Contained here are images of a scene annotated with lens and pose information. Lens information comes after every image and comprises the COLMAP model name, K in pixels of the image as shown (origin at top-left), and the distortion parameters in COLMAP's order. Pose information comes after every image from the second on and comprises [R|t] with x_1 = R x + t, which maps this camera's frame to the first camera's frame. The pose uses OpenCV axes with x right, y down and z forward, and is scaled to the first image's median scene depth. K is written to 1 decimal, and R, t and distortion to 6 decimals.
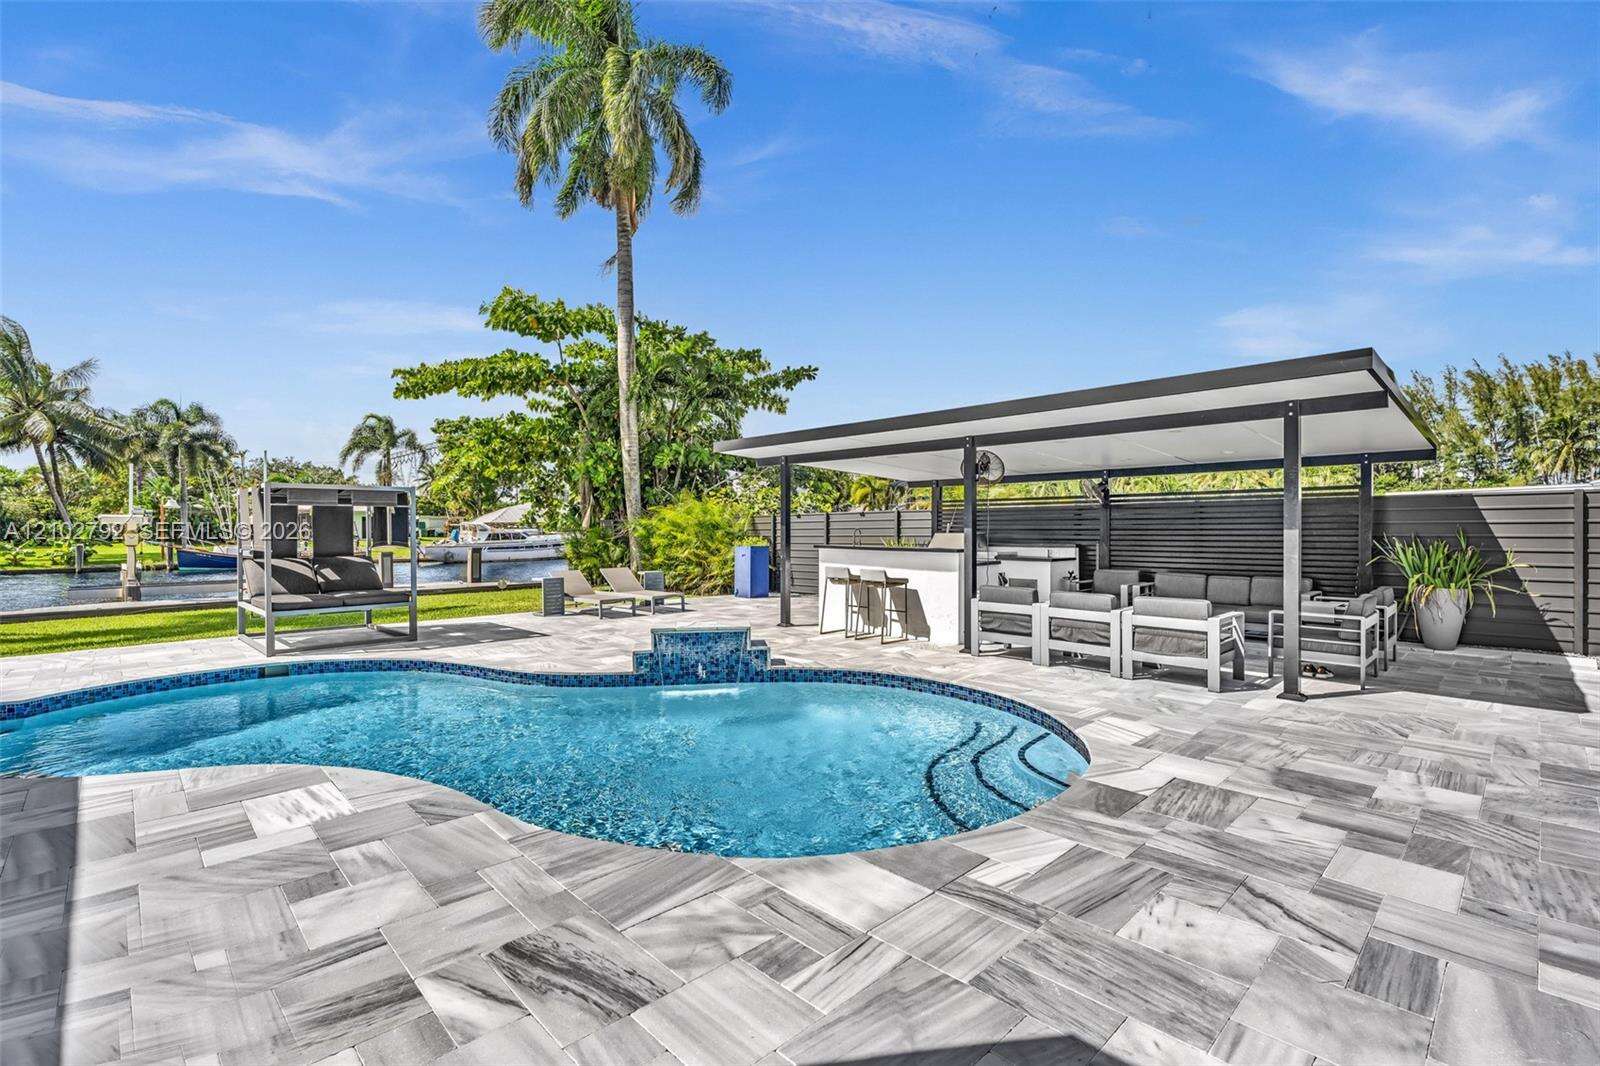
lens RADIAL K [[725.0, 0, 801.5], [0, 725.0, 530.6], [0, 0, 1]] dist [-0.000305, -0.000368]
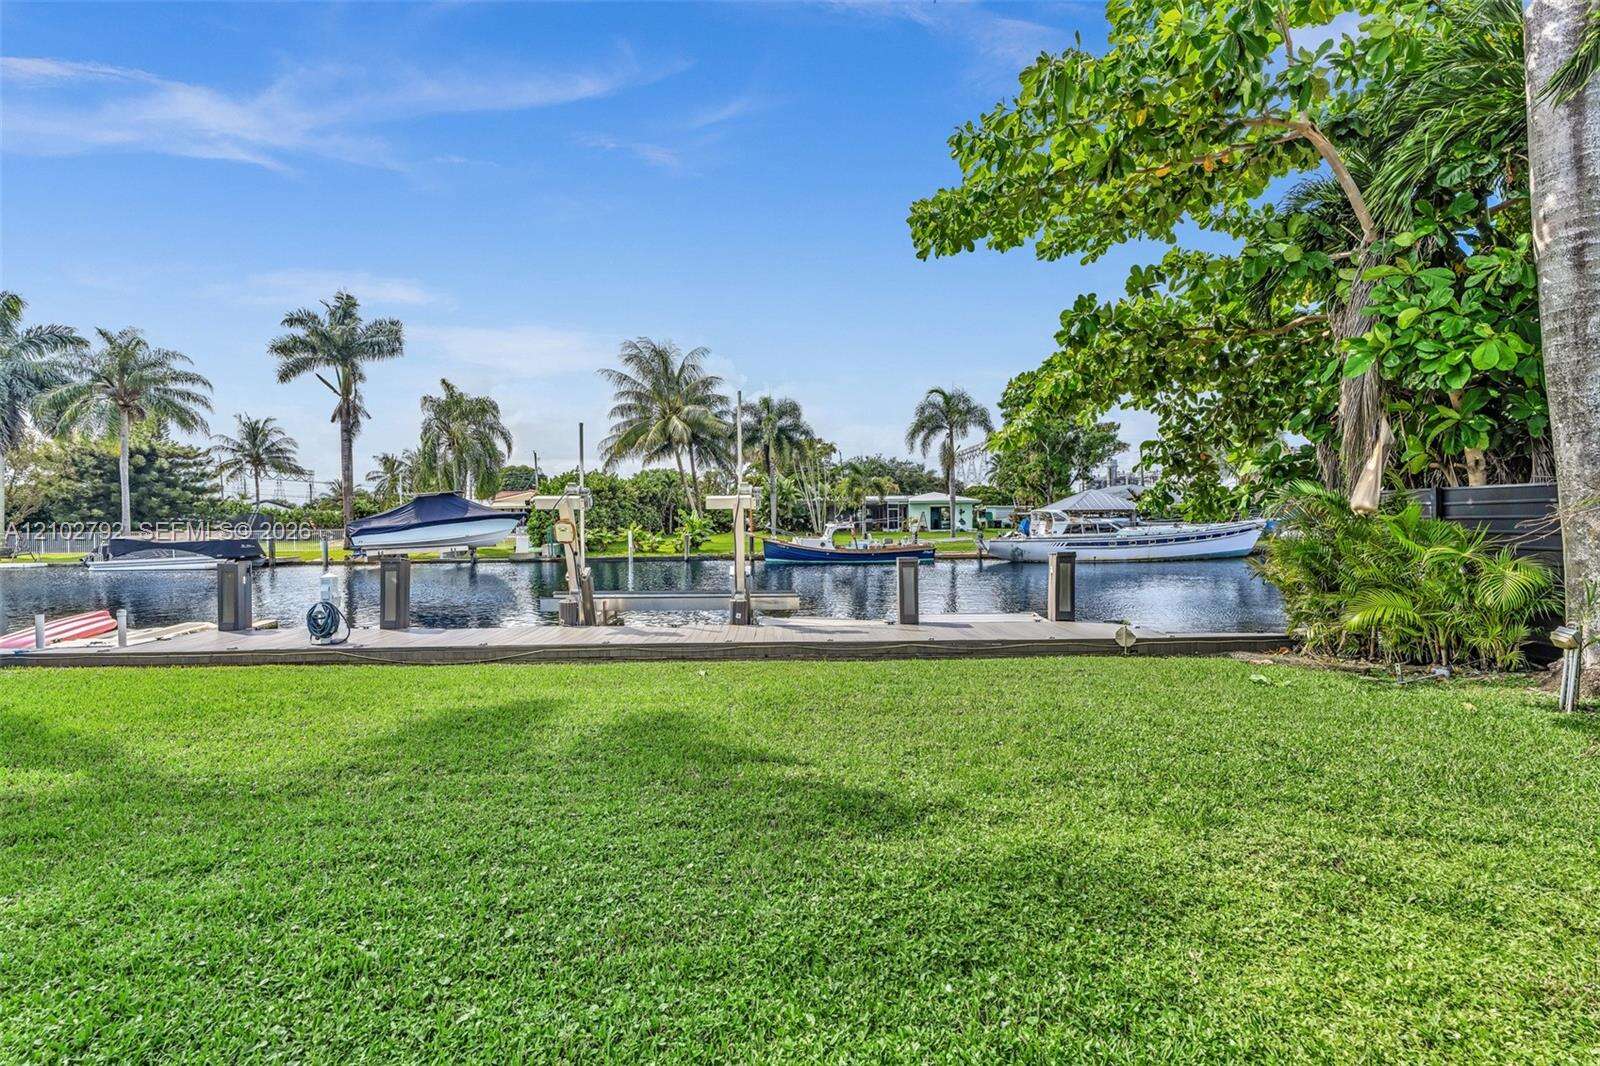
lens RADIAL K [[725.0, 0, 806.2], [0, 725.0, 539.3], [0, 0, 1]] dist [-0.000305, -0.000368]
pose [[0.742117, 0.015160, -0.670098, -0.130219], [0.001246, 0.999711, 0.023997, 0.001122], [0.670269, -0.018644, 0.741884, 0.266682]]
